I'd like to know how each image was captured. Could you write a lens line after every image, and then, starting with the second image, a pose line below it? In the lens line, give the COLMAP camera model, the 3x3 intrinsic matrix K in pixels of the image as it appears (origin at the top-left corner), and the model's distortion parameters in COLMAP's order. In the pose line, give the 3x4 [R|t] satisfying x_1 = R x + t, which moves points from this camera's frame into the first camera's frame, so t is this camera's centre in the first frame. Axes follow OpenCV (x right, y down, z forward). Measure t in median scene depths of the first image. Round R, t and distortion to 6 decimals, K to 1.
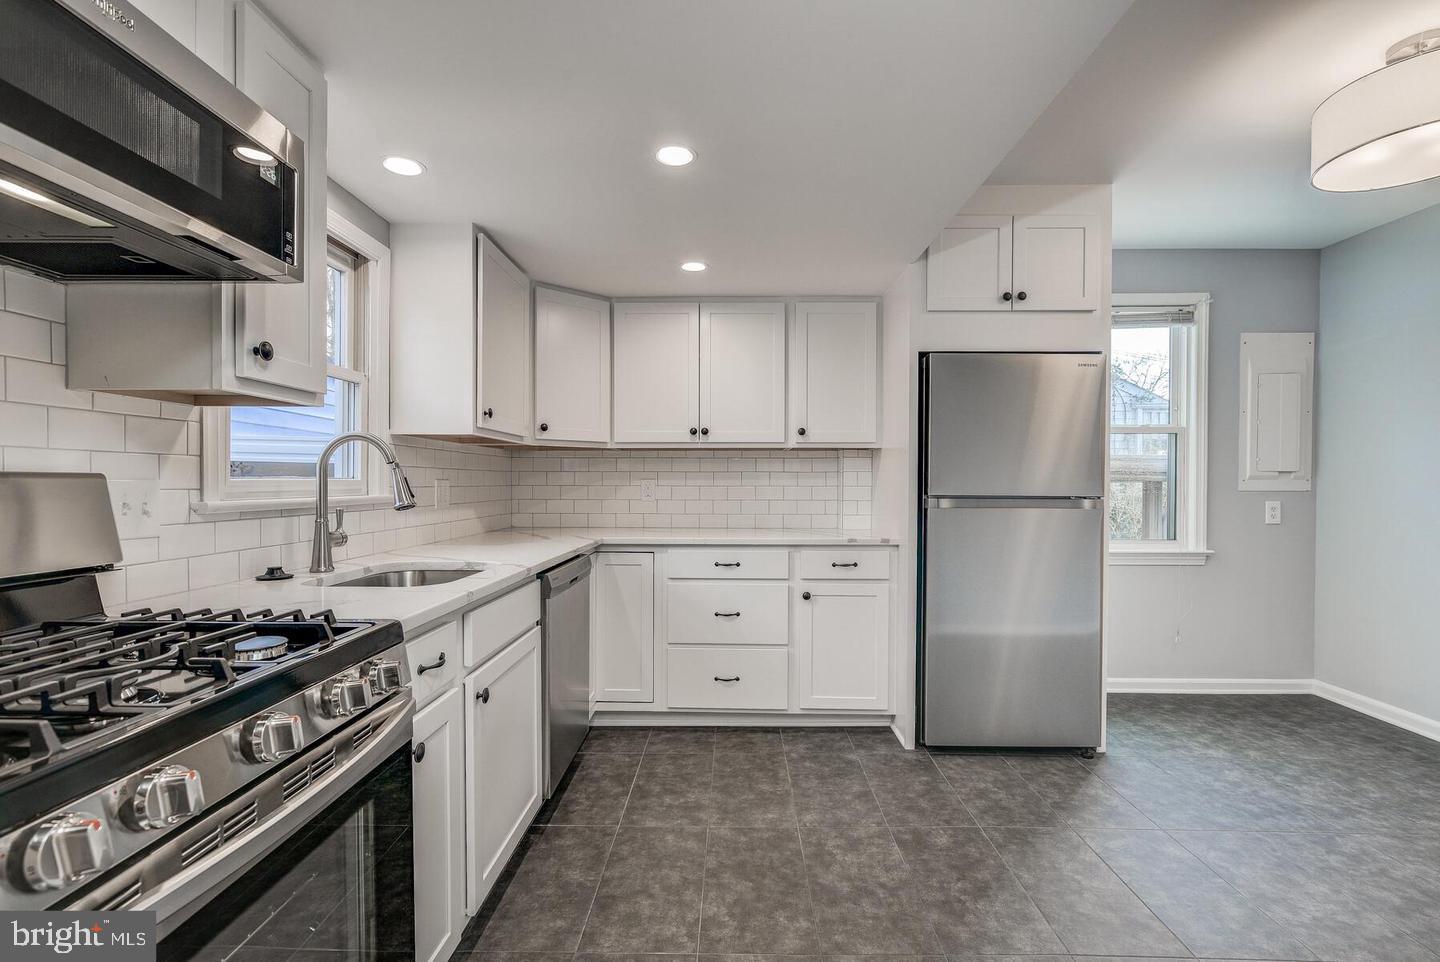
lens RADIAL K [[666.5, 0, 719.2], [0, 666.5, 491.2], [0, 0, 1]] dist [-0.002426, -0.000114]
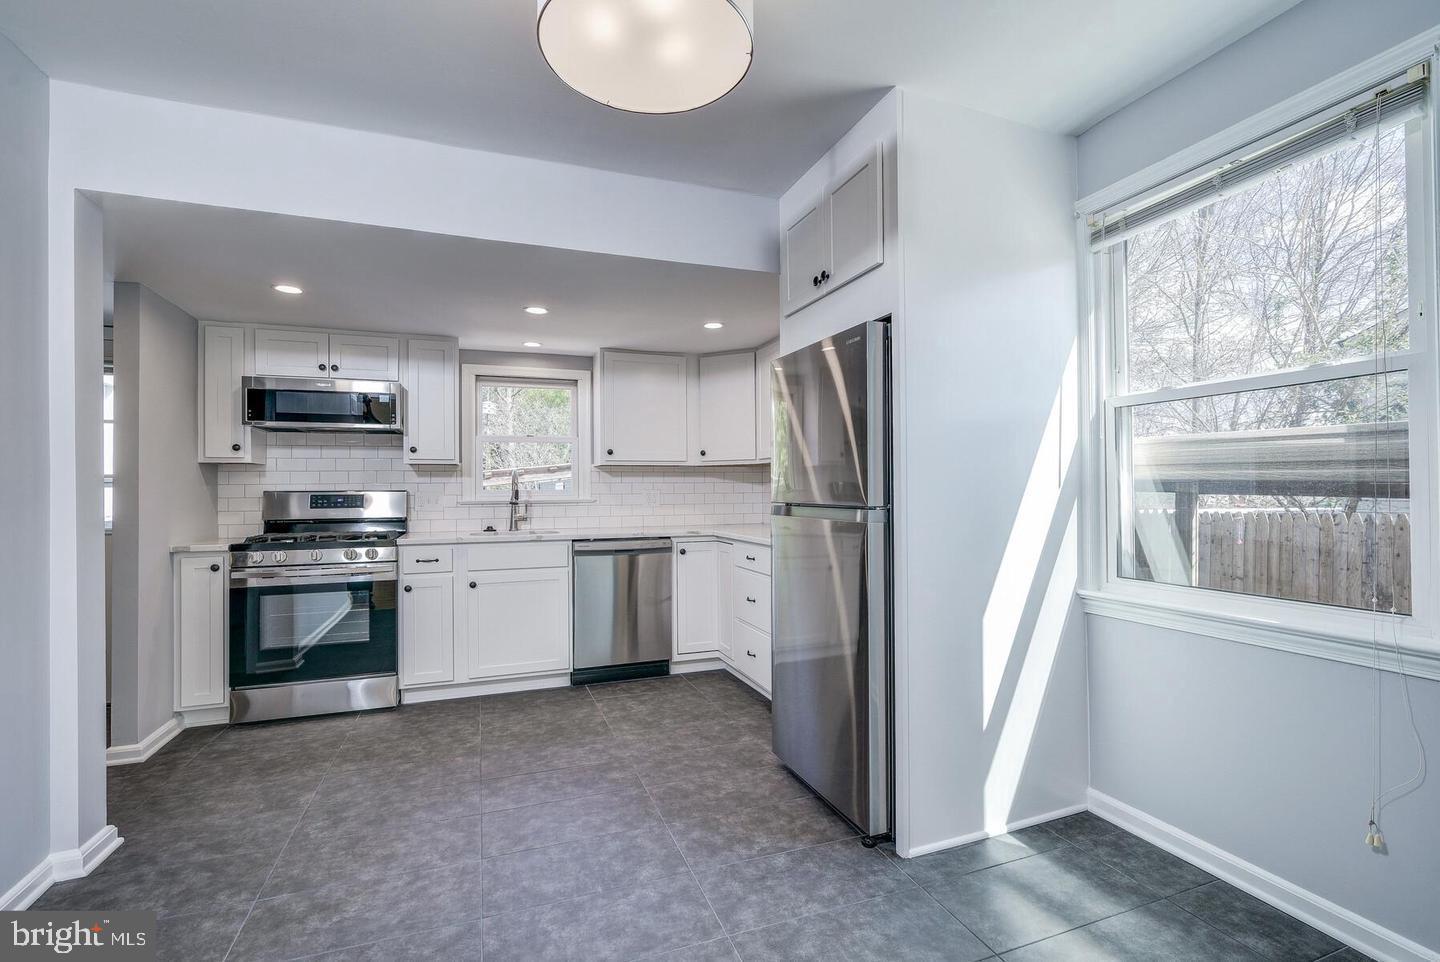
lens RADIAL K [[674.0, 0, 719.2], [0, 674.0, 488.0], [0, 0, 1]] dist [-0.001697, -0.000234]
pose [[0.353200, -0.007711, -0.935516, 1.195170], [-0.004337, 0.999942, -0.009880, -0.005181], [0.935538, 0.007547, 0.353146, 0.545296]]
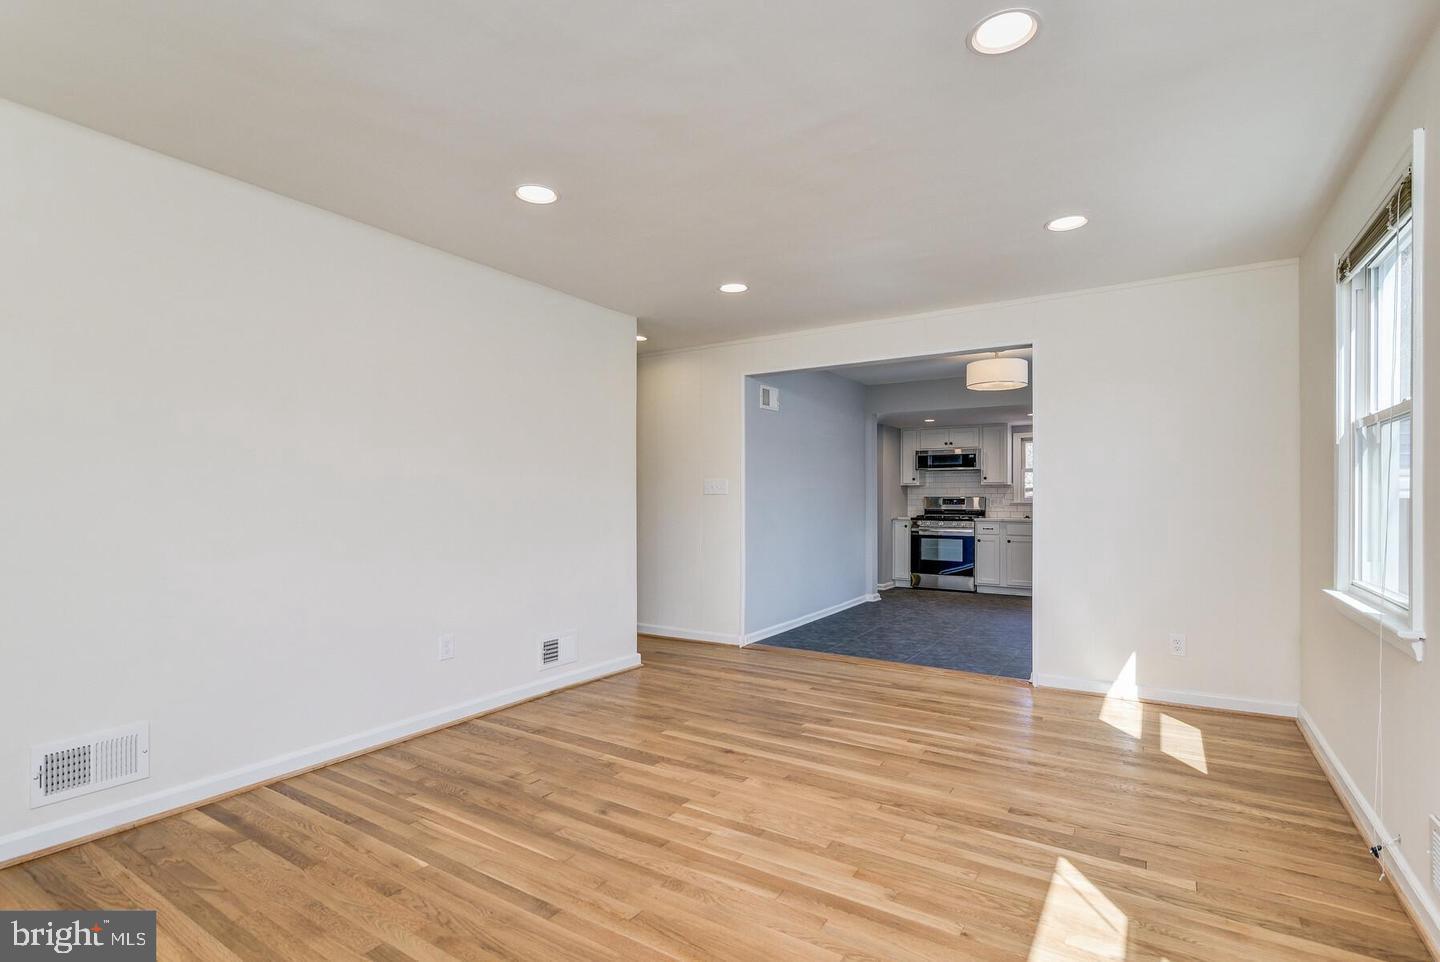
lens RADIAL K [[727.5, 0, 629.6], [0, 727.5, 490.4], [0, 0, 1]] dist [-0.001417, -0.000249]
pose [[-0.604018, -0.009740, -0.796911, 3.169454], [-0.013753, 0.999904, -0.001798, -0.012762], [0.796852, 0.009874, -0.604094, 1.129258]]
